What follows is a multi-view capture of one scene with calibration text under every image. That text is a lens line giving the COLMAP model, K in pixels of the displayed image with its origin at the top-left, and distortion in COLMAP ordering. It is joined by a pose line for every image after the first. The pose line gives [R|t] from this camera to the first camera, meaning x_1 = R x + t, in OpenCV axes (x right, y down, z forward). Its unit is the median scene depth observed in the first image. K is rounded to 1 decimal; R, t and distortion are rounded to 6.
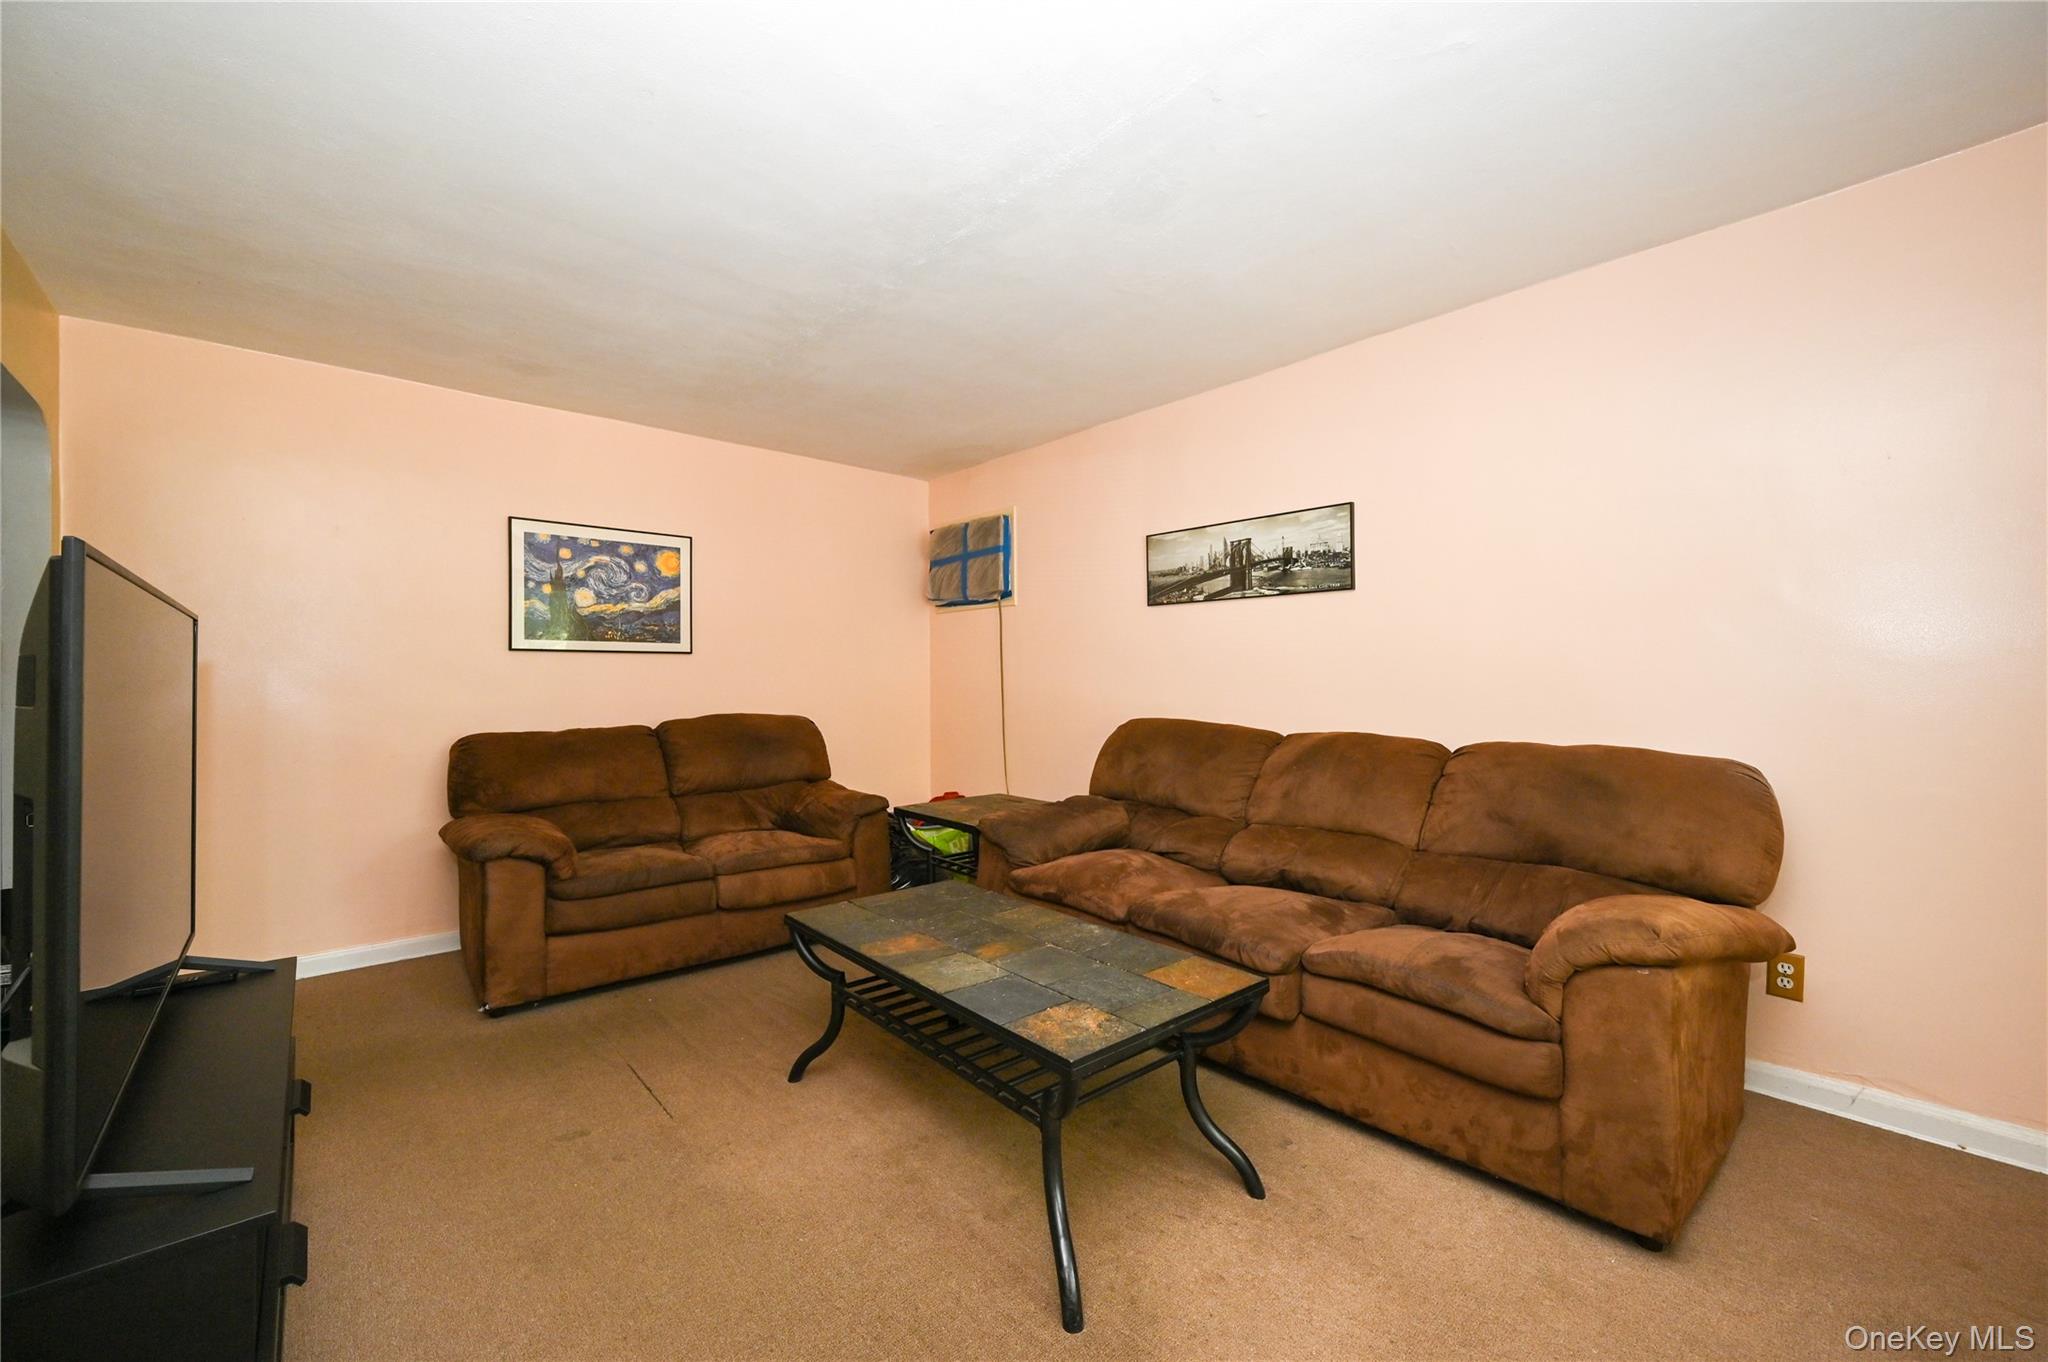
lens RADIAL K [[809.2, 0, 1025.9], [0, 809.2, 679.2], [0, 0, 1]] dist [-0.000799, 0.000028]
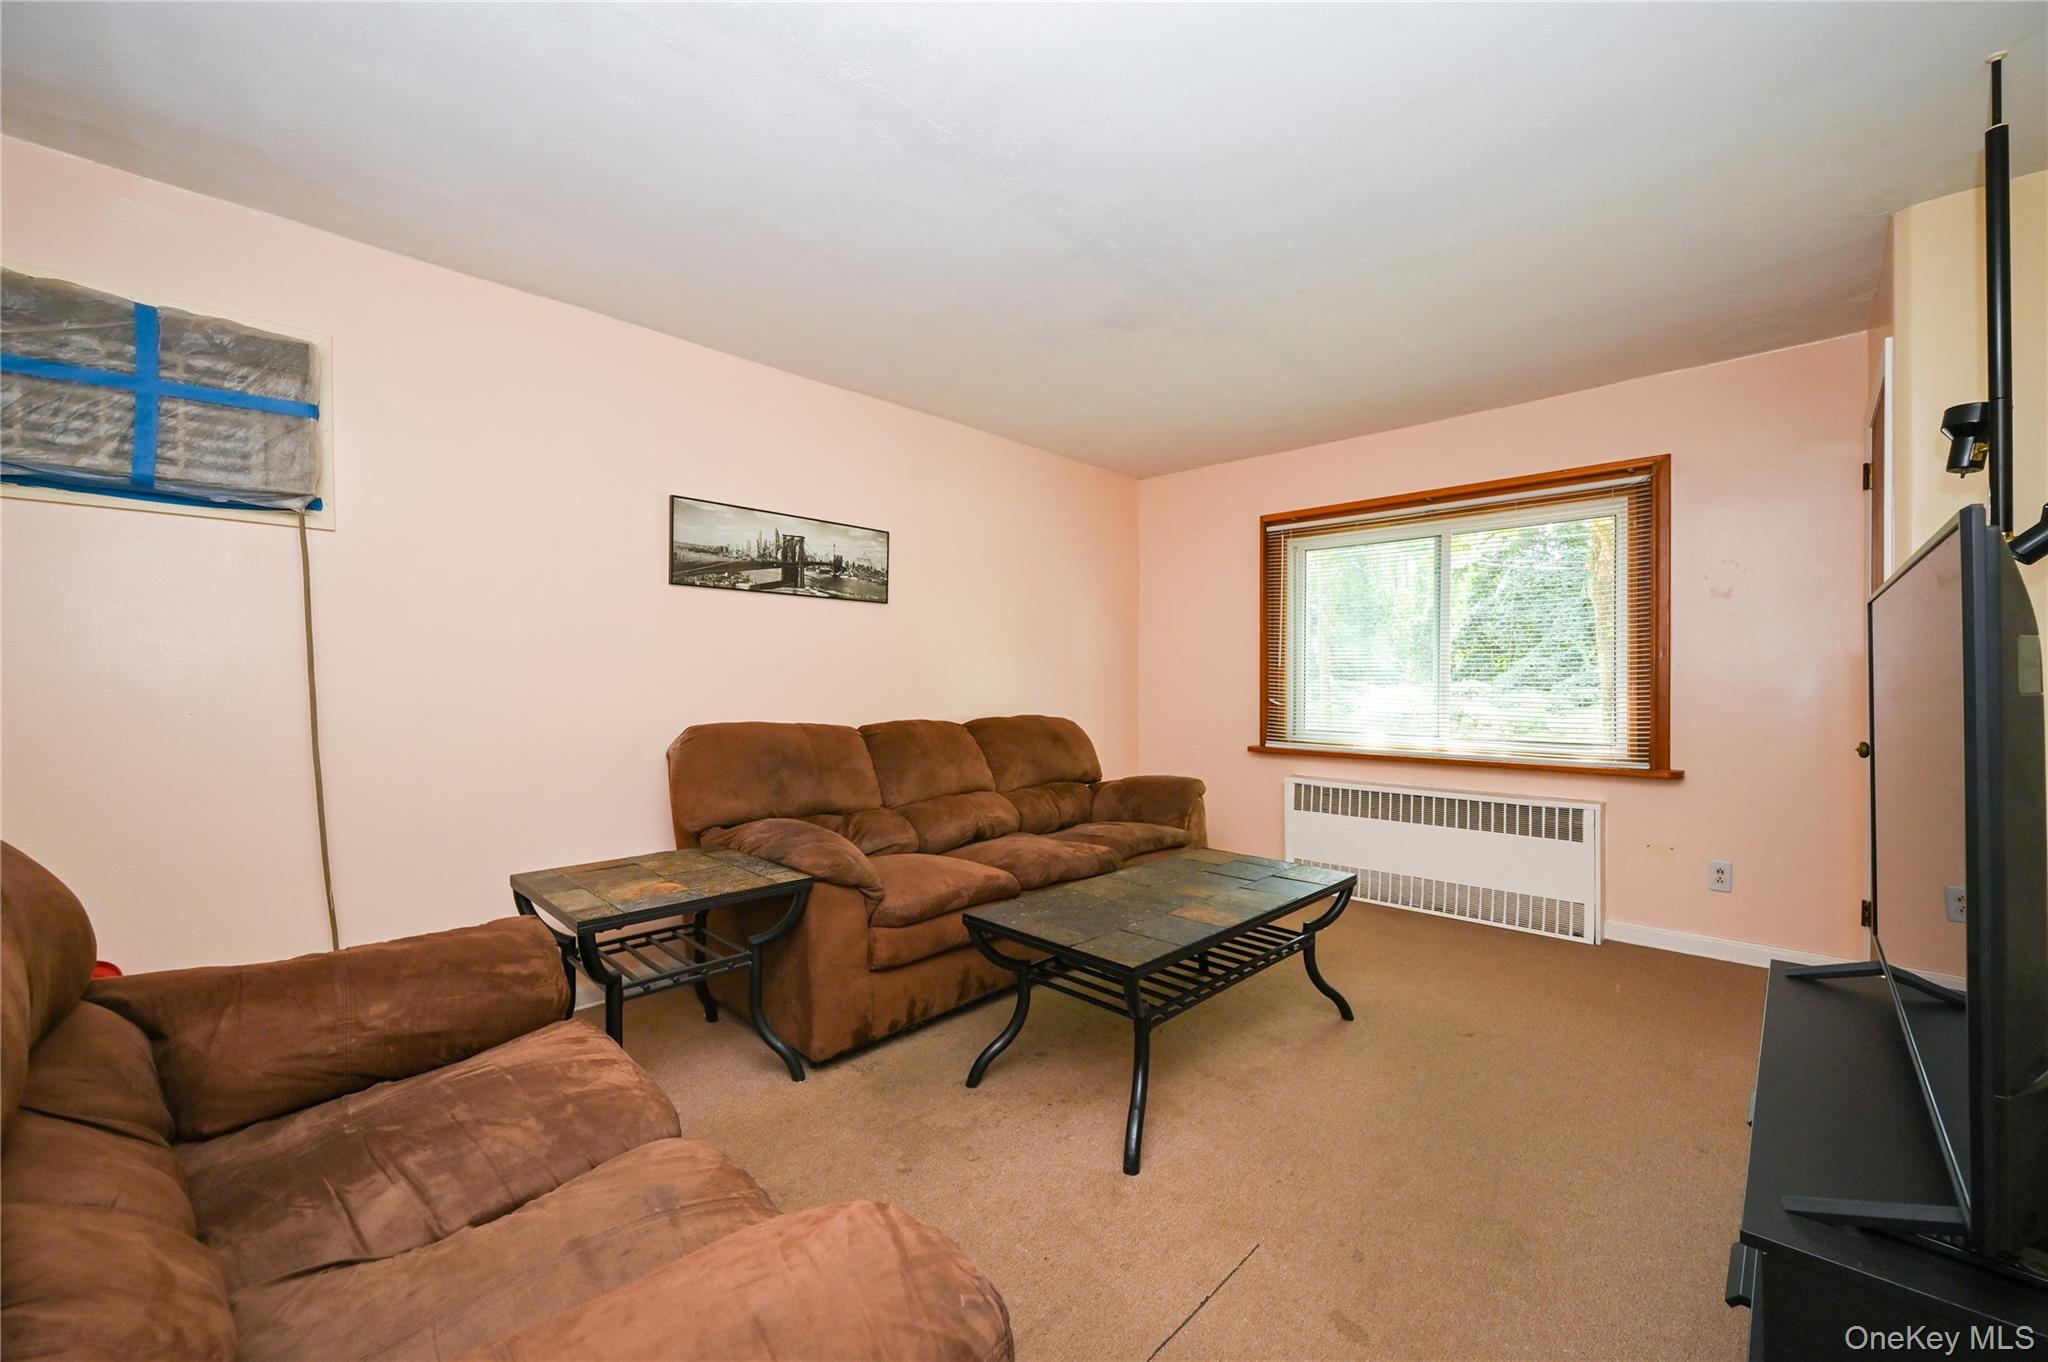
lens RADIAL K [[809.2, 0, 1026.5], [0, 809.2, 679.4], [0, 0, 1]] dist [-0.000799, 0.000028]
pose [[-0.088478, 0.003868, 0.996071, -0.742261], [0.003194, 0.999988, -0.003600, 0.006933], [-0.996073, 0.002863, -0.088490, 0.810013]]
